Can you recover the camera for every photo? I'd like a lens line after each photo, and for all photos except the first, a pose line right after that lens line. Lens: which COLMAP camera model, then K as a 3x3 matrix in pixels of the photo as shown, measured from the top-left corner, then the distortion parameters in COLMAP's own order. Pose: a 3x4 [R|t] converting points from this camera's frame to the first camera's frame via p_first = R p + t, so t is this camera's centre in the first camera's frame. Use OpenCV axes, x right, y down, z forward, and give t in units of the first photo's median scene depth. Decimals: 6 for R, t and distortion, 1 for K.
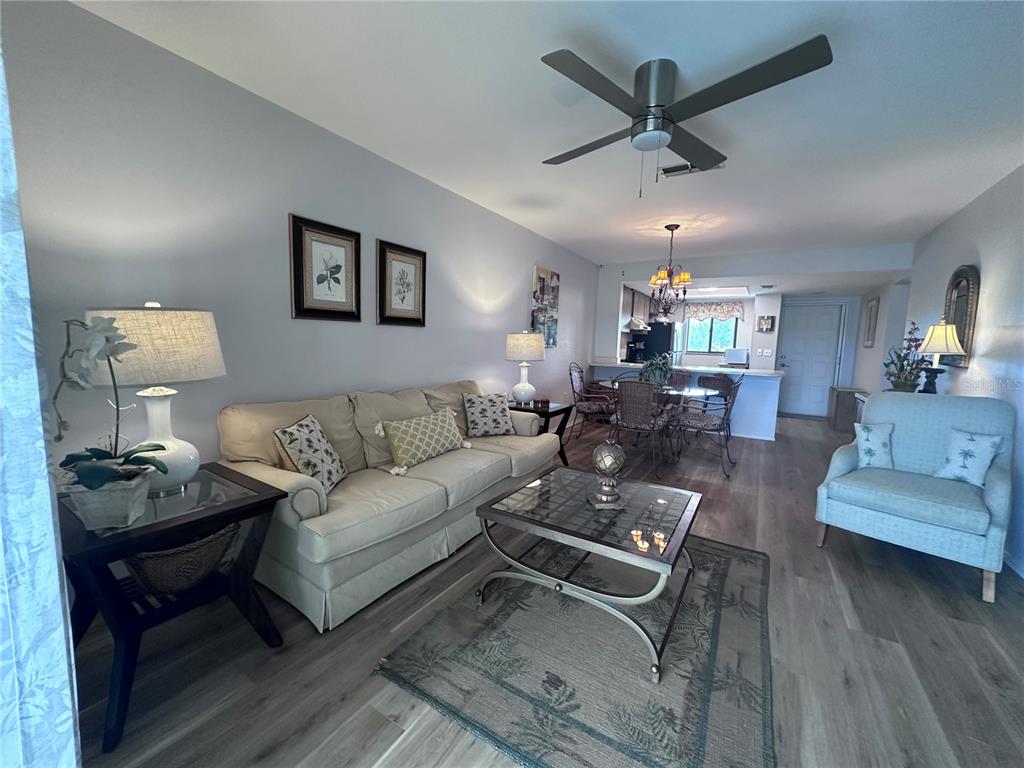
lens RADIAL K [[409.1, 0, 512.0], [0, 409.1, 384.0], [0, 0, 1]] dist [-0.001964, 0.000289]
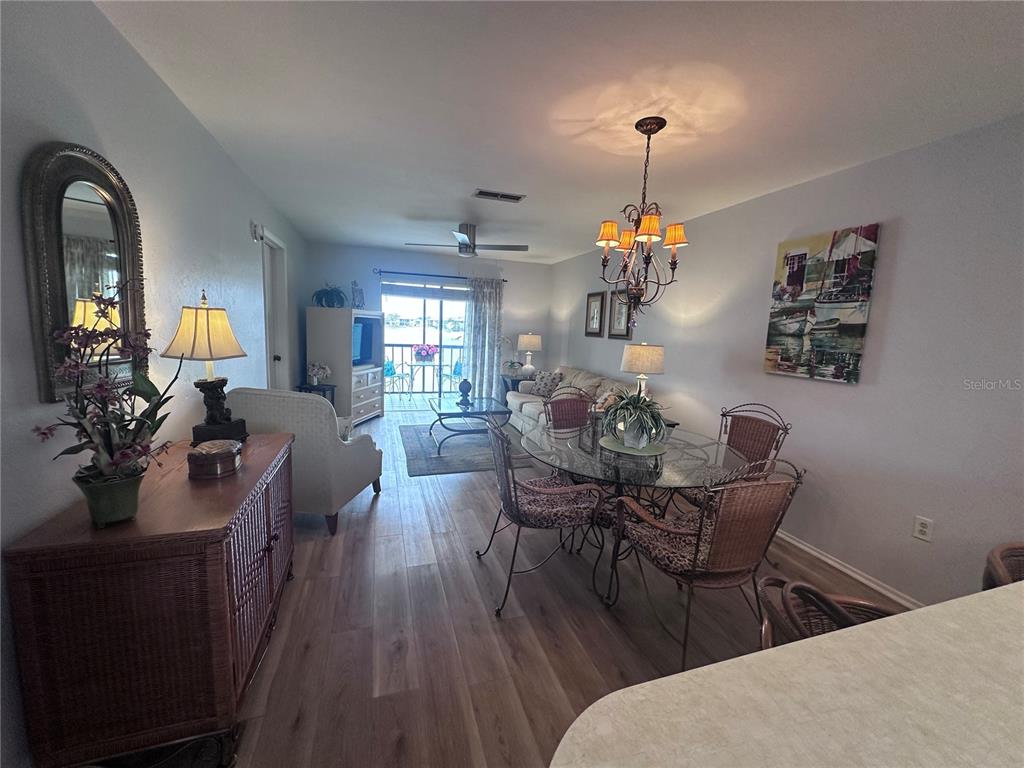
lens RADIAL K [[409.1, 0, 512.0], [0, 409.1, 384.0], [0, 0, 1]] dist [-0.001964, 0.000289]
pose [[-0.646476, 0.046043, -0.761543, 1.435880], [-0.145124, 0.972531, 0.181996, -0.241680], [0.749004, 0.228175, -0.622036, 2.029369]]
